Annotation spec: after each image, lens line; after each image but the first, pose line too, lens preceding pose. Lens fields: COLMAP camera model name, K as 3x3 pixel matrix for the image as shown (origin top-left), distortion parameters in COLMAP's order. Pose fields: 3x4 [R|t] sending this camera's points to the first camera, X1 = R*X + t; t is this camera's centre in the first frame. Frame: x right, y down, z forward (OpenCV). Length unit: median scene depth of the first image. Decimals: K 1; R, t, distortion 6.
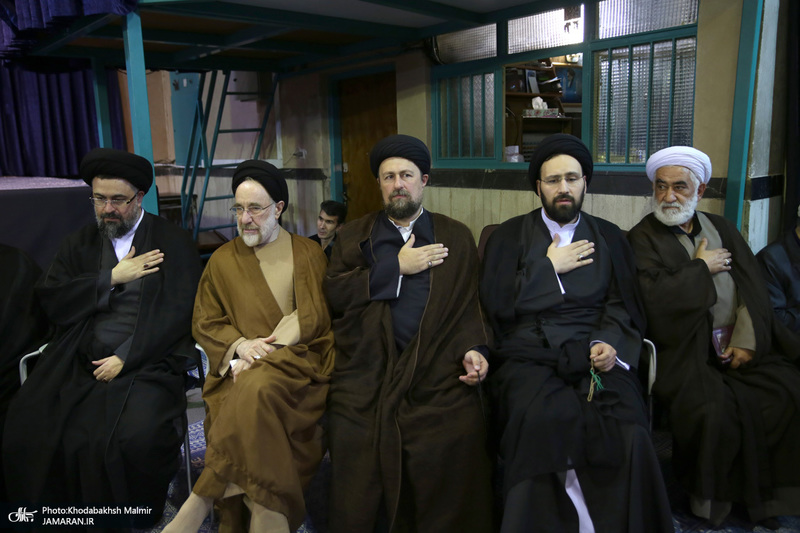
lens RADIAL K [[673.9, 0, 400.0], [0, 673.9, 266.5], [0, 0, 1]] dist [-0.021280, 0.004096]
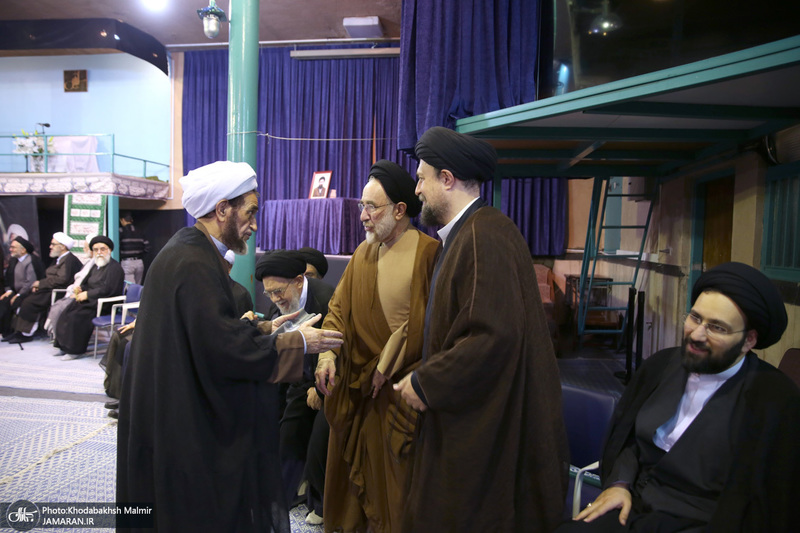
lens RADIAL K [[554.7, 0, 400.0], [0, 554.7, 266.5], [0, 0, 1]] dist [-0.079569, 0.054398]
pose [[0.652827, 0.085014, -0.752721, 0.282884], [-0.169941, 0.984791, -0.036163, -0.049215], [0.738198, 0.151526, 0.657345, 0.153278]]
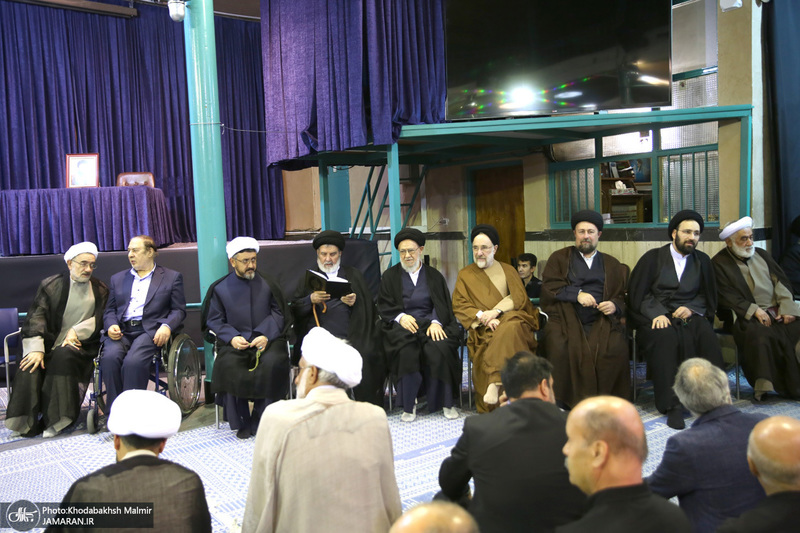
lens RADIAL K [[758.0, 0, 400.0], [0, 758.0, 266.5], [0, 0, 1]] dist [0.005468, -0.003081]
pose [[0.999215, -0.012237, -0.037683, -0.224710], [0.007974, 0.993760, -0.111255, 0.122504], [0.038809, 0.110867, 0.993077, -0.682591]]
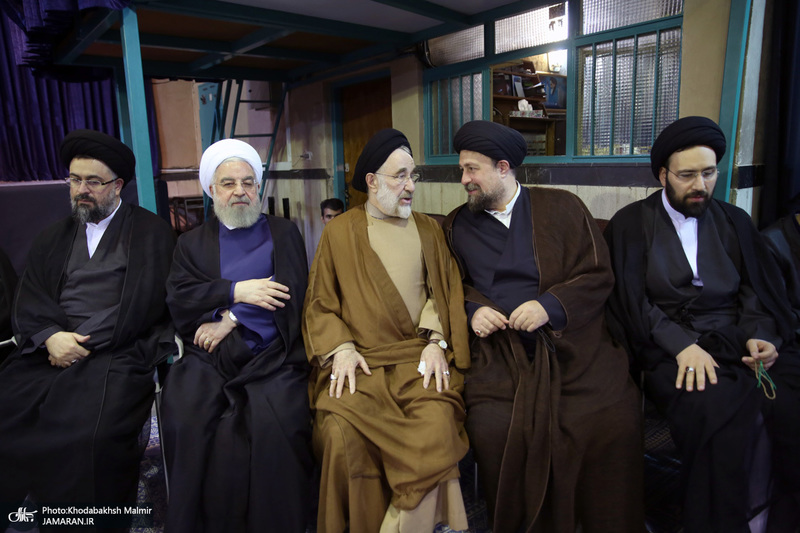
lens RADIAL K [[554.7, 0, 400.0], [0, 554.7, 266.5], [0, 0, 1]] dist [-0.079569, 0.054398]
pose [[0.999892, 0.001742, -0.014576, 0.022104], [-0.001627, 0.999967, 0.007964, 0.007642], [0.014590, -0.007939, 0.999862, 0.123420]]
